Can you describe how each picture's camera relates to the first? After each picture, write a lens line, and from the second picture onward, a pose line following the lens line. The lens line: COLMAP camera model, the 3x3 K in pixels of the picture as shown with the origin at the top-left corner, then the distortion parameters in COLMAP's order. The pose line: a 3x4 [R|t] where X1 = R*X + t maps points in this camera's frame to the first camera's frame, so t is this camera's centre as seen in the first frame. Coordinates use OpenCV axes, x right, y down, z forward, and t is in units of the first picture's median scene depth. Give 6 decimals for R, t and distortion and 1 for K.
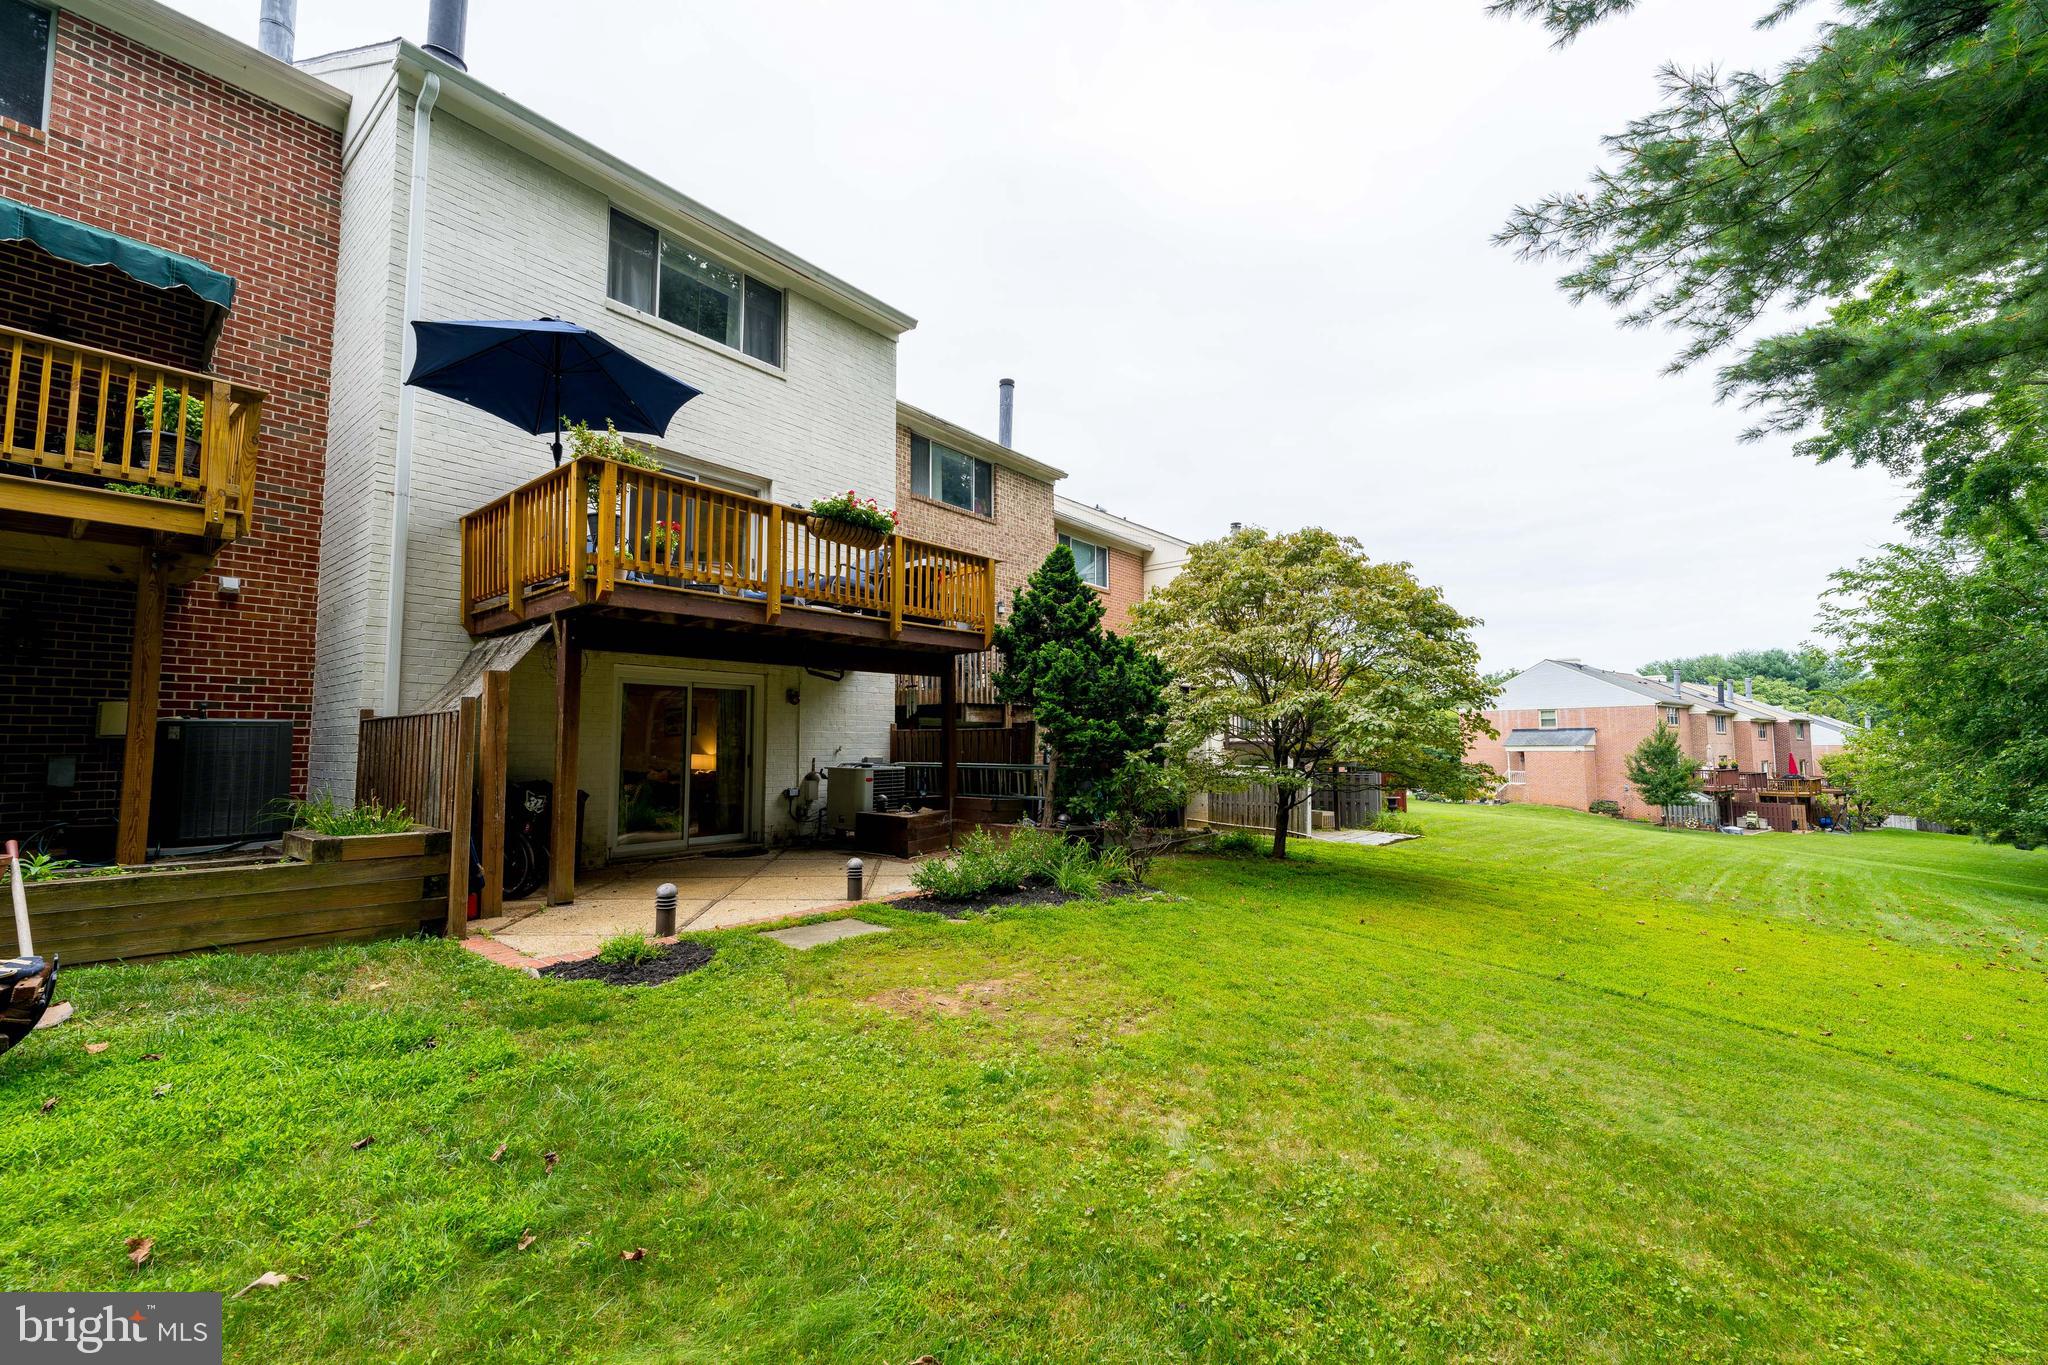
lens RADIAL K [[836.2, 0, 1024.0], [0, 836.2, 682.5], [0, 0, 1]] dist [0.000514, 0.000034]
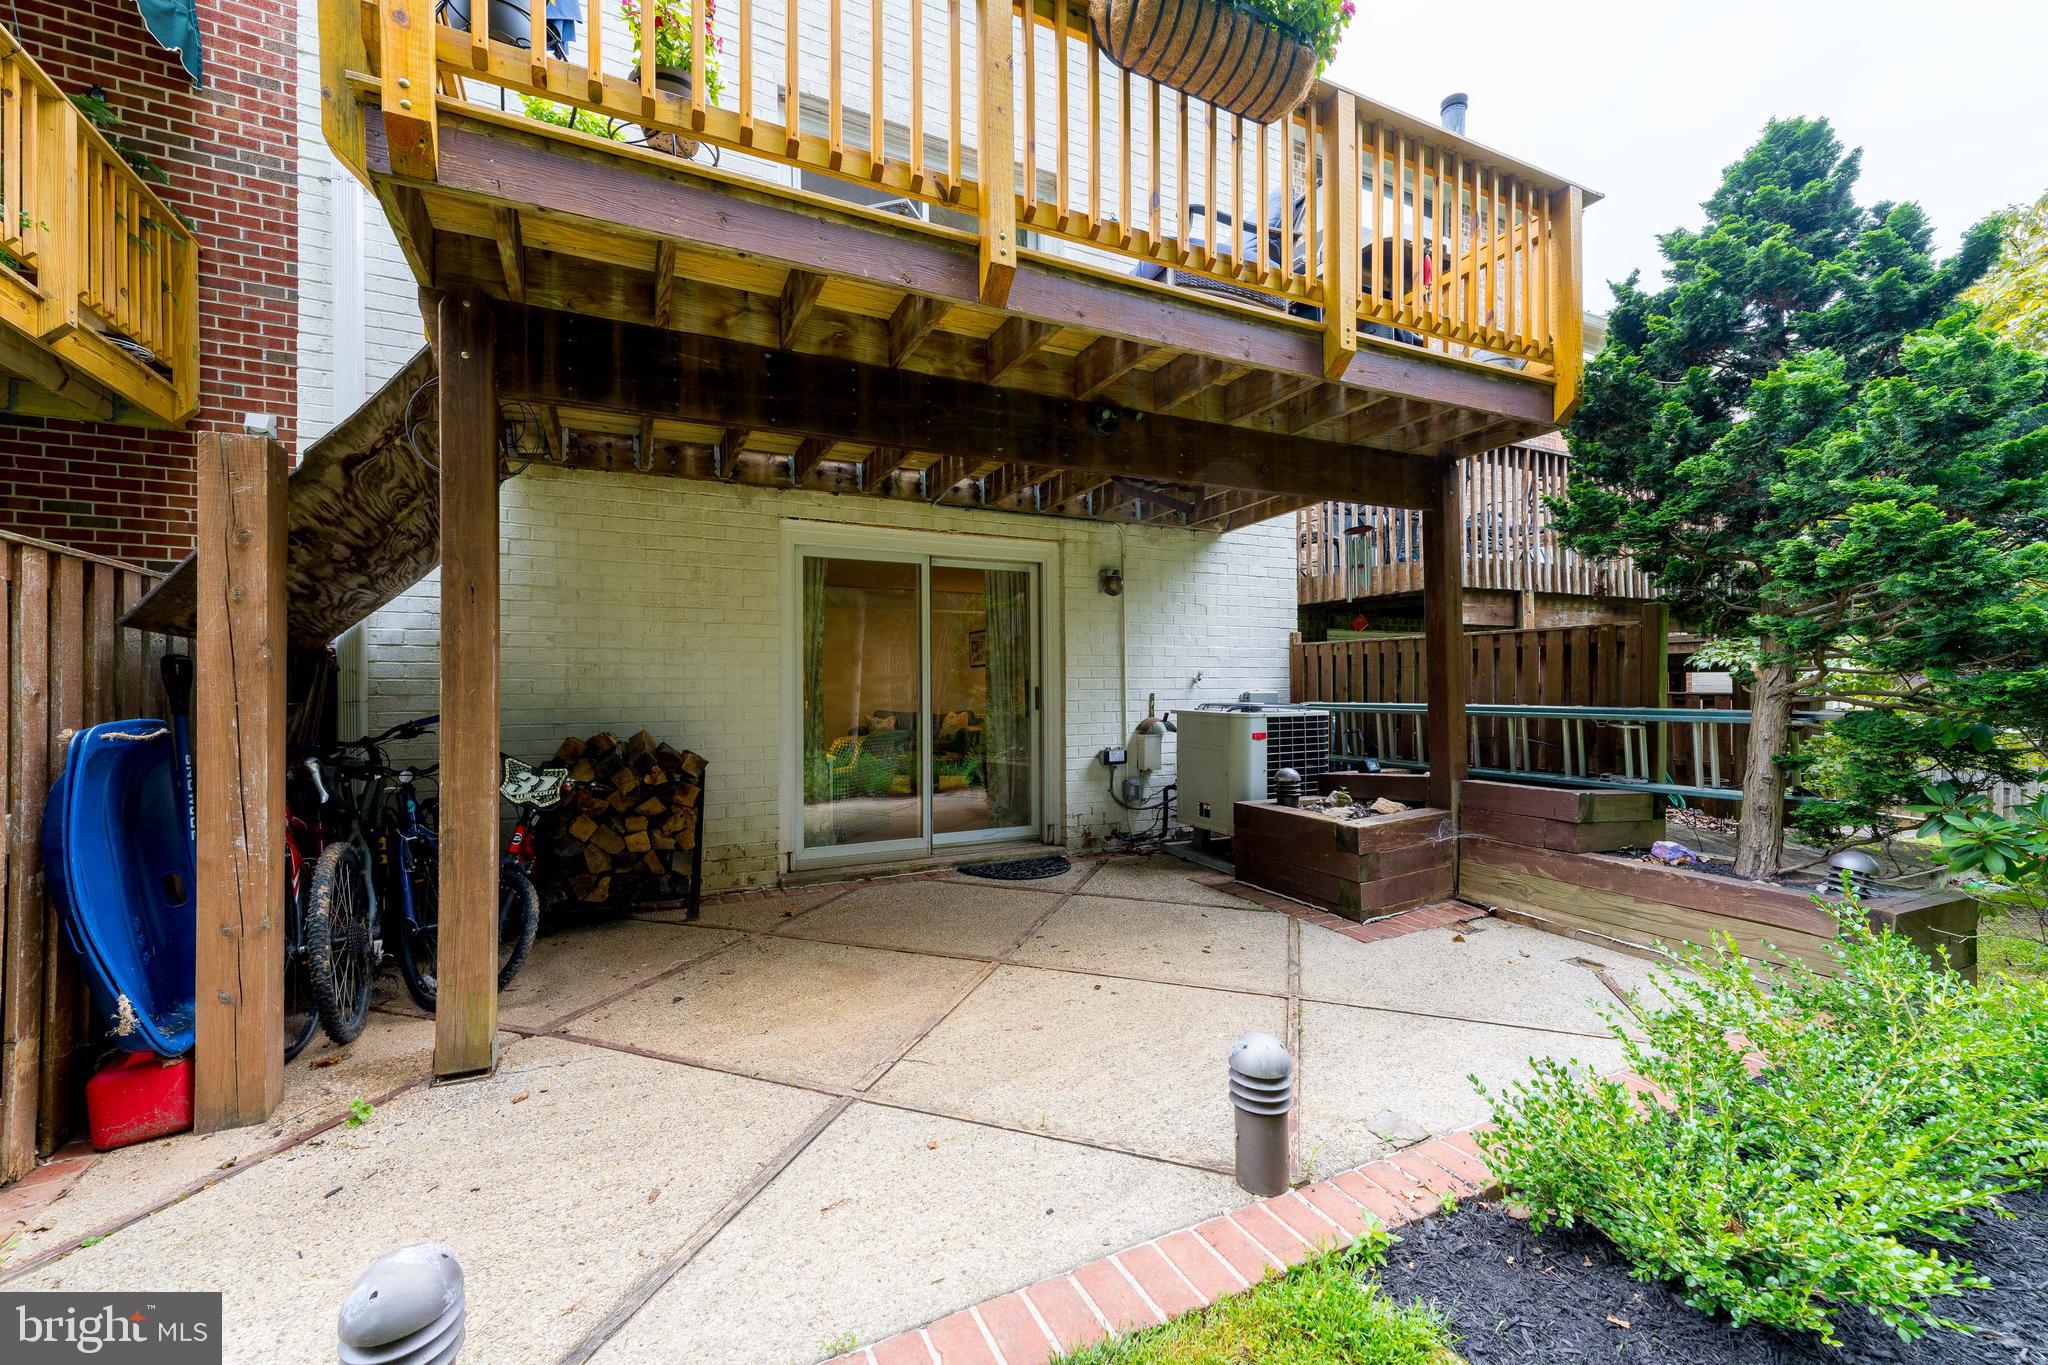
lens RADIAL K [[836.2, 0, 1024.0], [0, 836.2, 682.5], [0, 0, 1]] dist [0.000514, 0.000034]
pose [[0.912295, -0.004008, -0.409514, -0.108232], [0.032896, 0.997438, 0.063522, 0.047737], [0.408210, -0.071422, 0.910090, 0.489844]]
